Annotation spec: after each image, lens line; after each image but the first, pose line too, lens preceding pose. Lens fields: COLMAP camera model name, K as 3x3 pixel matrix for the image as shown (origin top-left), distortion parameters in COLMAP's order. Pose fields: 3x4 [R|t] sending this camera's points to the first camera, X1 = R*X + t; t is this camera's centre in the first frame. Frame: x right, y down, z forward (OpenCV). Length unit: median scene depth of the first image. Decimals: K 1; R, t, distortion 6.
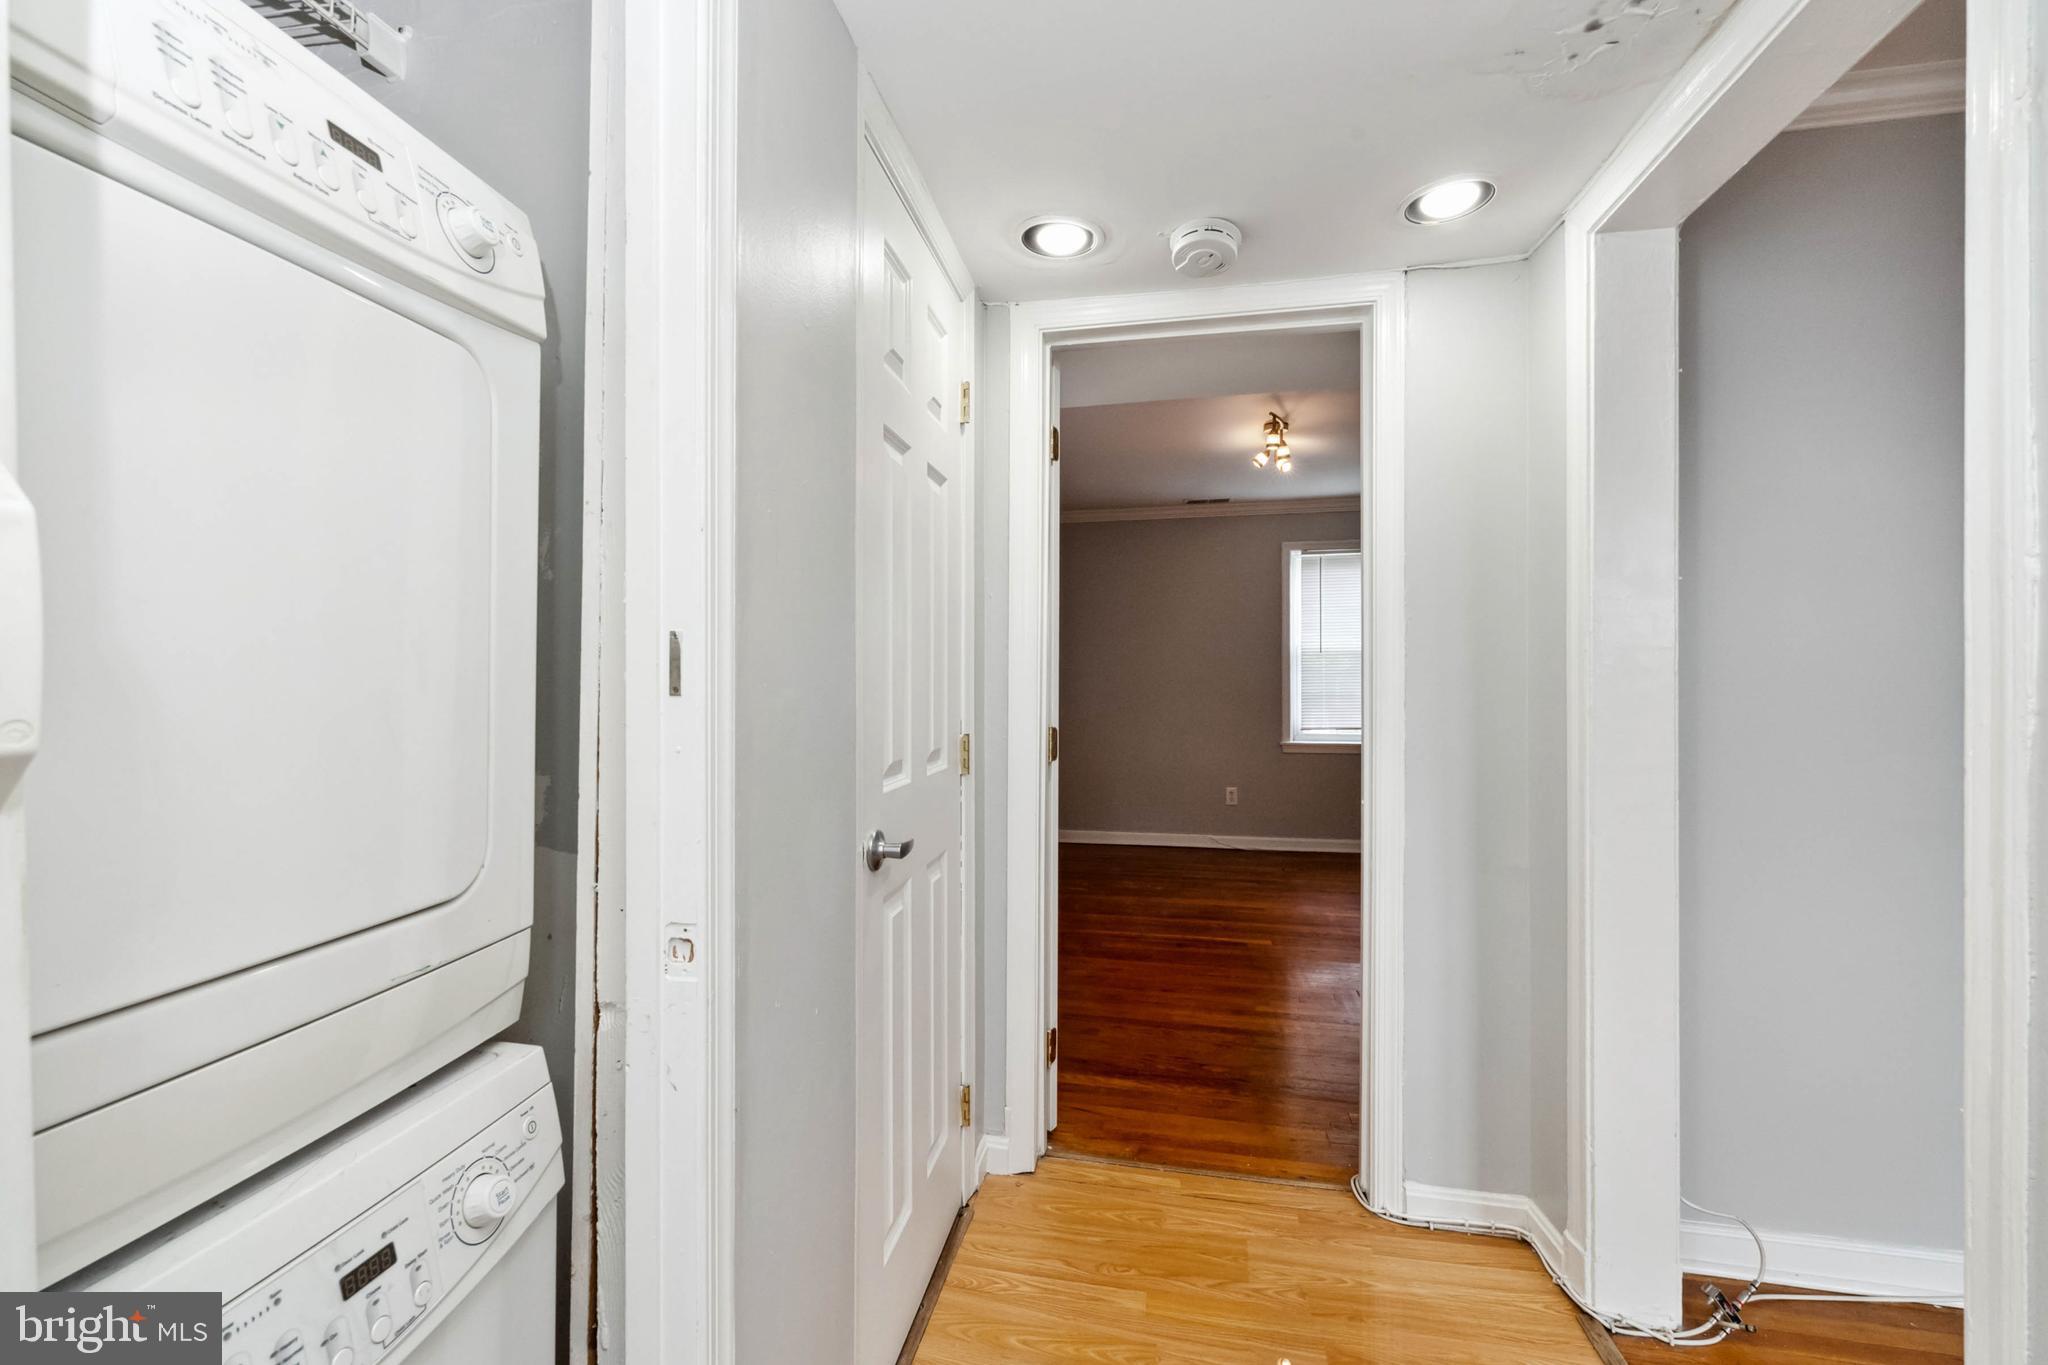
lens RADIAL K [[834.1, 0, 1019.8], [0, 834.1, 681.2], [0, 0, 1]] dist [0.000416, -0.000121]
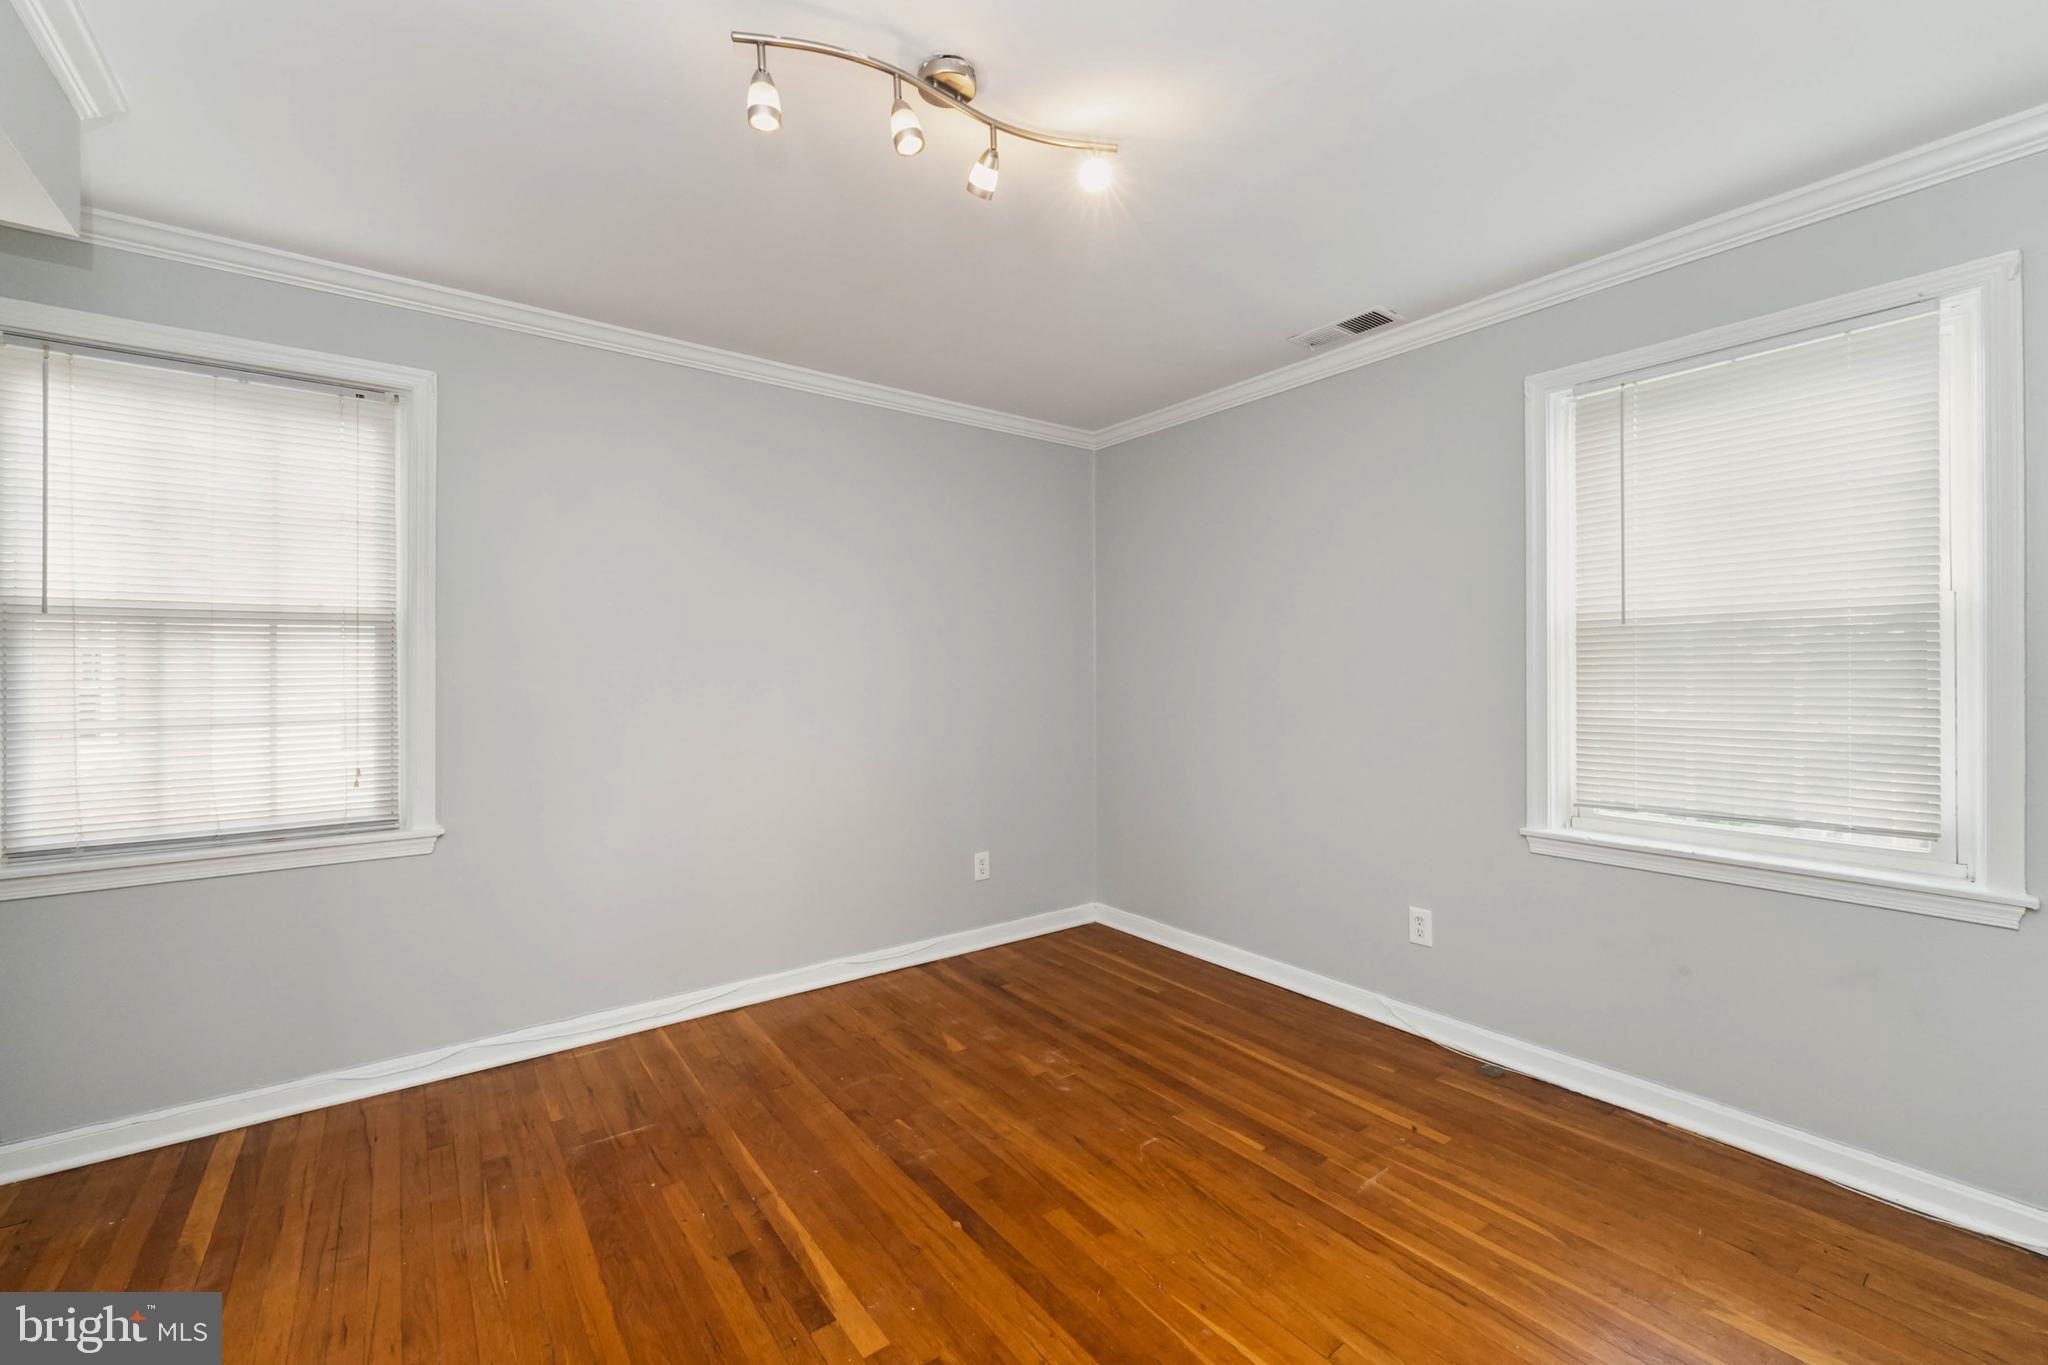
lens RADIAL K [[834.1, 0, 1019.8], [0, 834.1, 681.2], [0, 0, 1]] dist [0.000416, -0.000121]
pose [[0.743156, -0.010105, -0.669041, 0.570514], [0.009375, 0.999945, -0.004690, -0.008540], [0.669052, -0.002787, 0.743210, 0.673951]]
